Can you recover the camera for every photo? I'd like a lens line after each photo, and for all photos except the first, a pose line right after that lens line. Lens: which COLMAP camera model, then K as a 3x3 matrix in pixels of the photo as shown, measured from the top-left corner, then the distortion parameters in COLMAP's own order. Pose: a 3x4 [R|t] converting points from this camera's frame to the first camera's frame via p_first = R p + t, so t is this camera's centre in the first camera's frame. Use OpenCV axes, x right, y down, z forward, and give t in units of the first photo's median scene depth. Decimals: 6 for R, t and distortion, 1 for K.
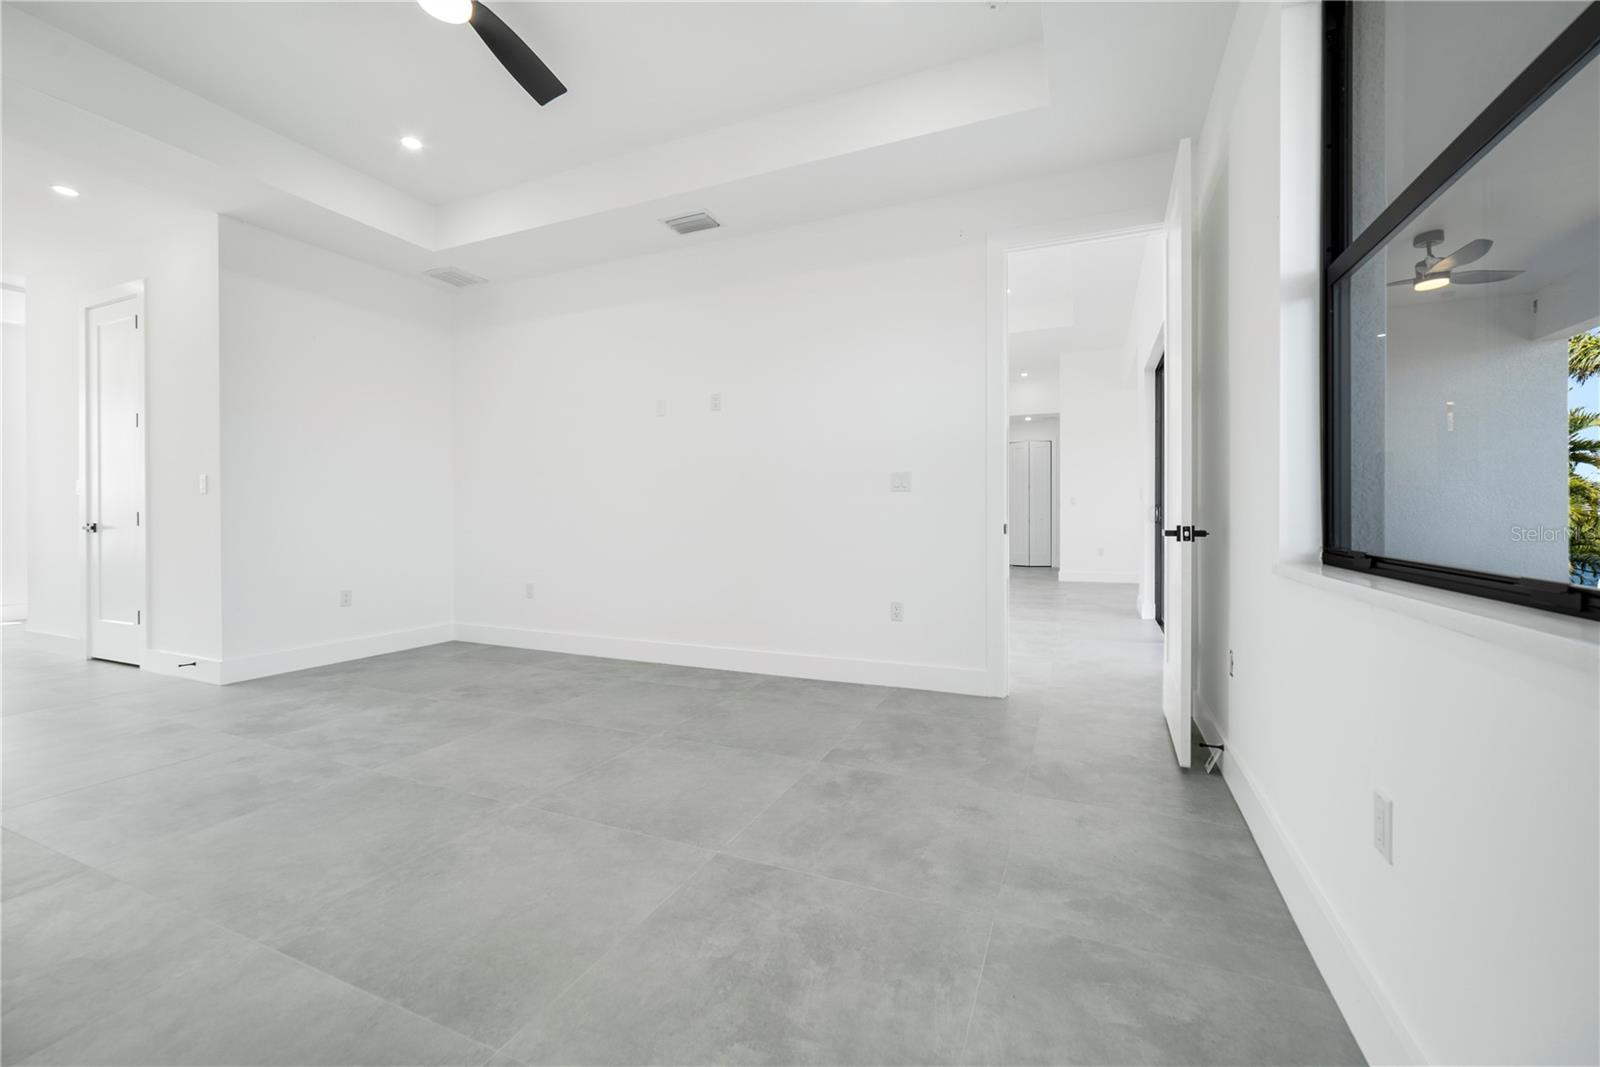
lens RADIAL K [[645.3, 0, 793.9], [0, 645.3, 521.9], [0, 0, 1]] dist [0.000134, 0.000214]
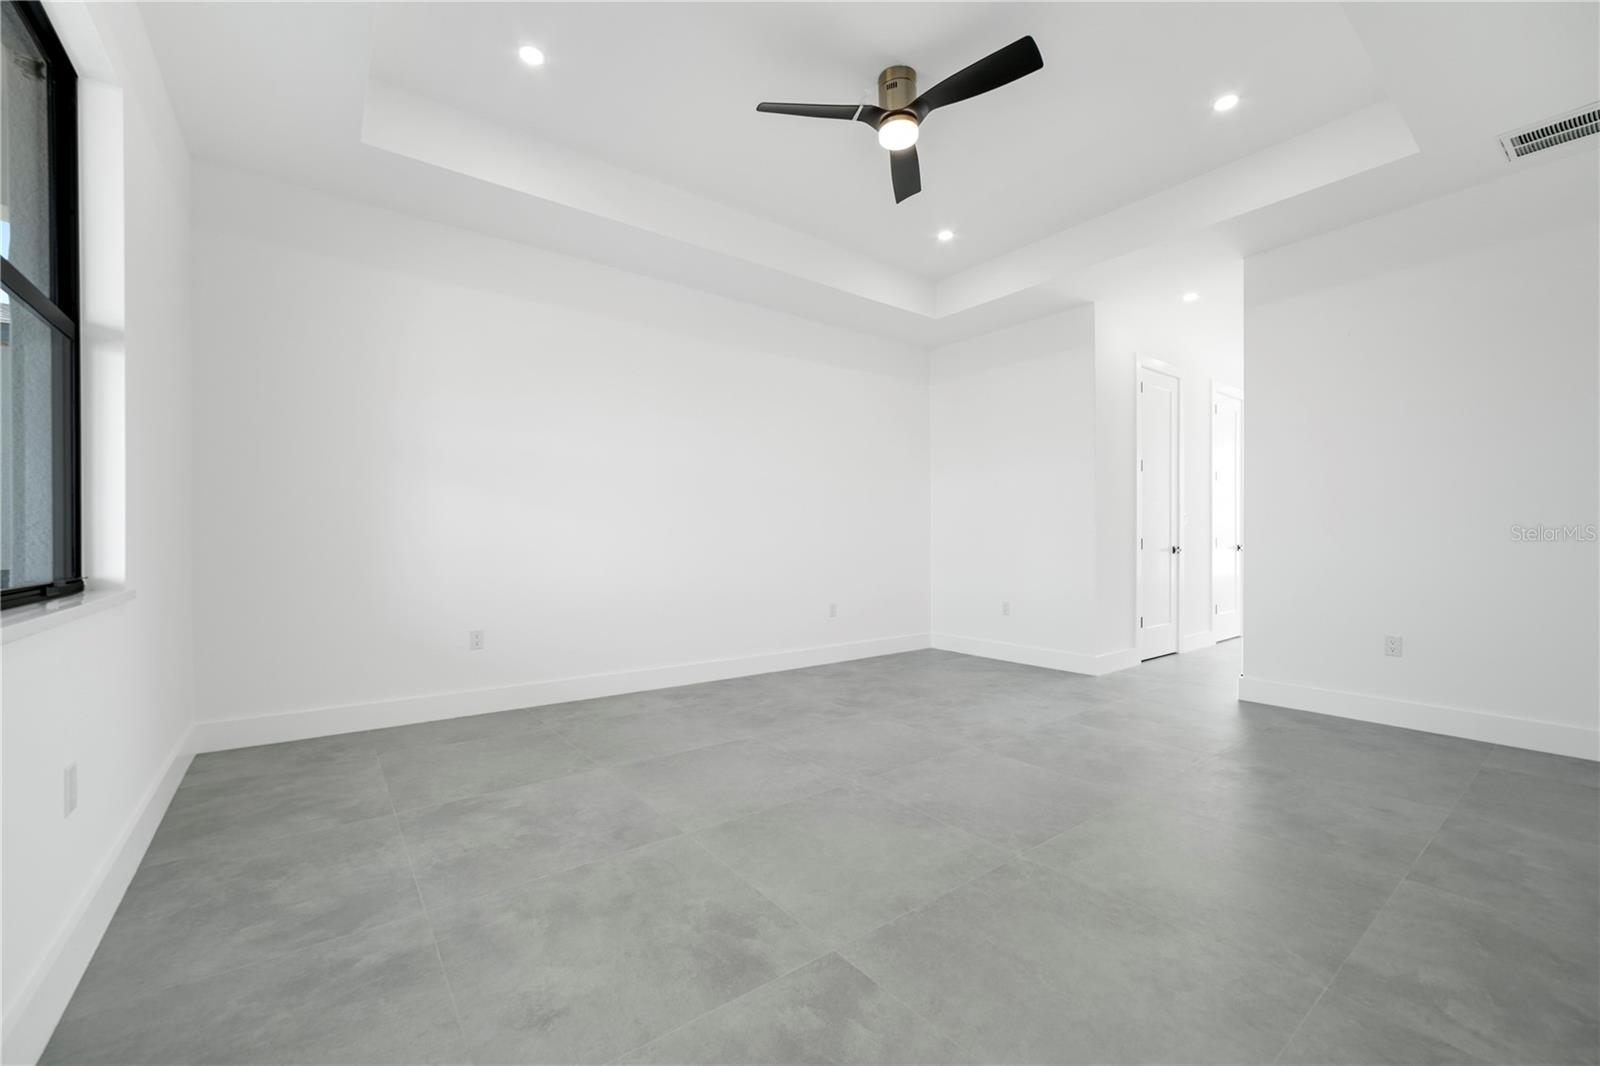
lens RADIAL K [[648.7, 0, 797.2], [0, 648.7, 542.3], [0, 0, 1]] dist [-0.000372, 0.000314]
pose [[-0.478136, 0.004971, -0.878272, 0.842679], [-0.005313, 0.999949, 0.008552, -0.025992], [0.878270, 0.008755, -0.478085, 1.796301]]
